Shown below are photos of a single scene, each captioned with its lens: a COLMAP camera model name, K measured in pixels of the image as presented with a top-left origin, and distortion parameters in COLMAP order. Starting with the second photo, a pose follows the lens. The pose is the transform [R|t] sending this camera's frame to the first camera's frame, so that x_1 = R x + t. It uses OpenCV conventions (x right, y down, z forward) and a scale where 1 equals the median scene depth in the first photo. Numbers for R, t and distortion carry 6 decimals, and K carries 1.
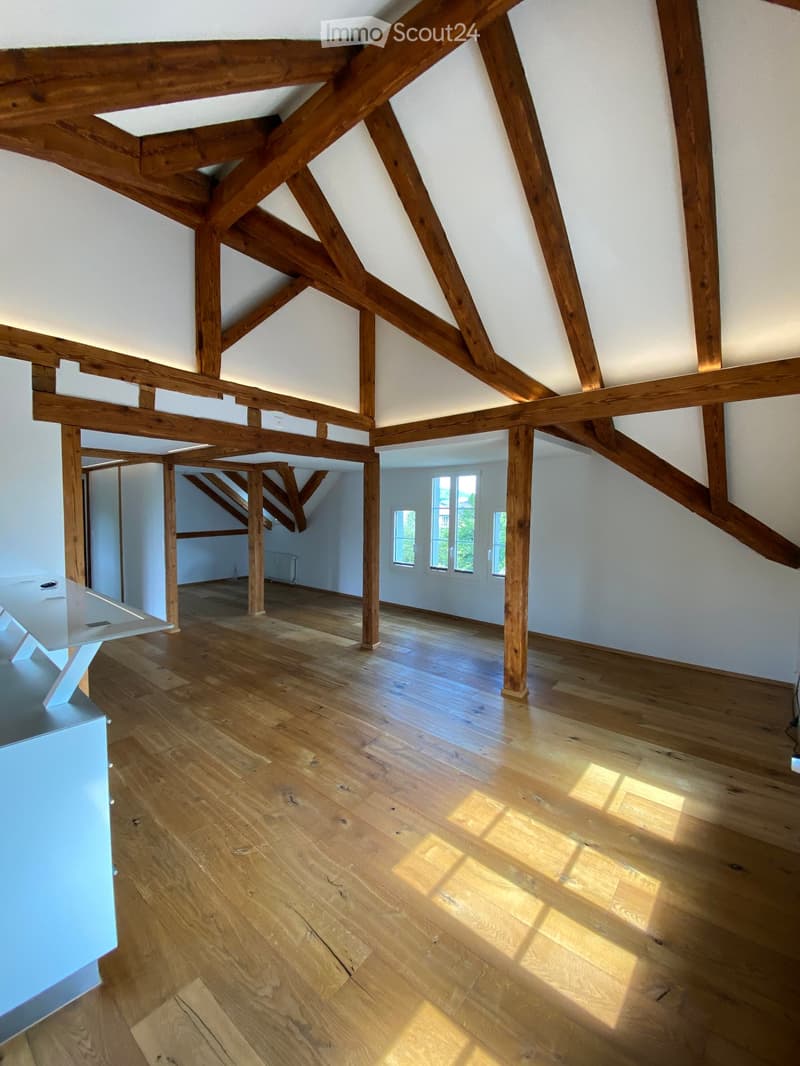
lens RADIAL K [[435.0, 0, 395.6], [0, 435.0, 537.4], [0, 0, 1]] dist [-0.003892, -0.000872]
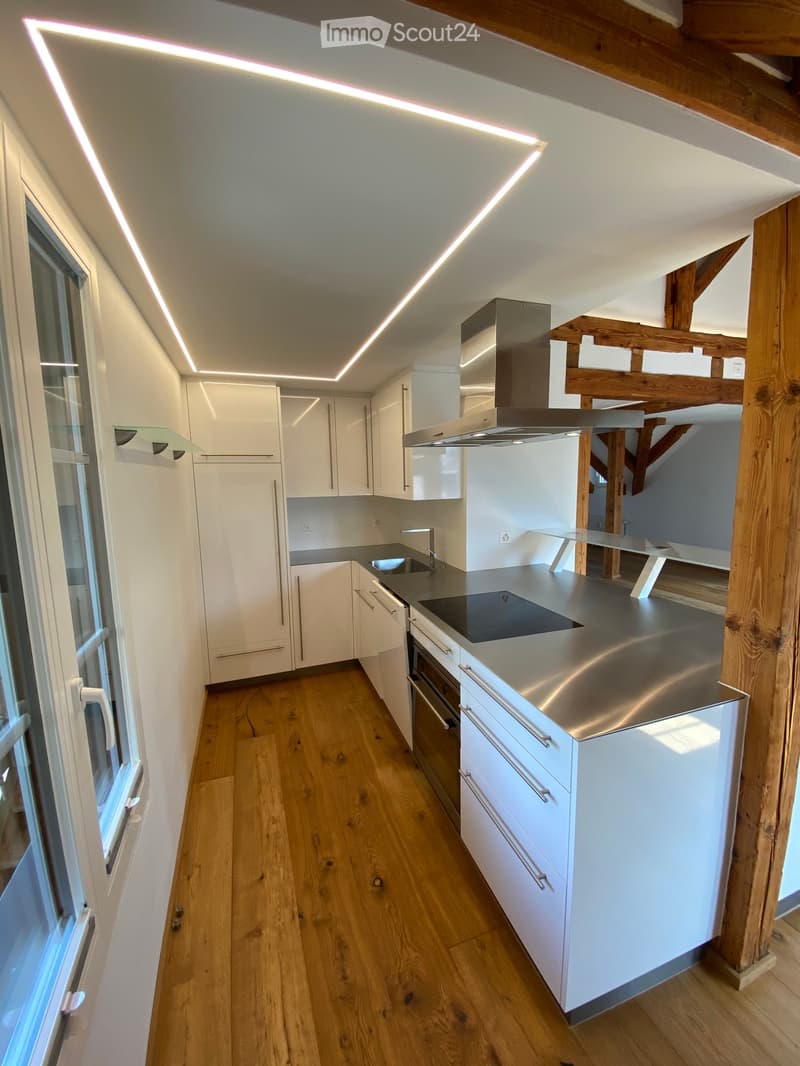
lens RADIAL K [[435.0, 0, 395.2], [0, 435.0, 532.7], [0, 0, 1]] dist [-0.003892, -0.000872]
pose [[0.847701, 0.047140, -0.528376, -0.476887], [-0.008782, 0.997154, 0.074873, 0.012224], [0.530402, -0.058829, 0.845703, -0.192265]]
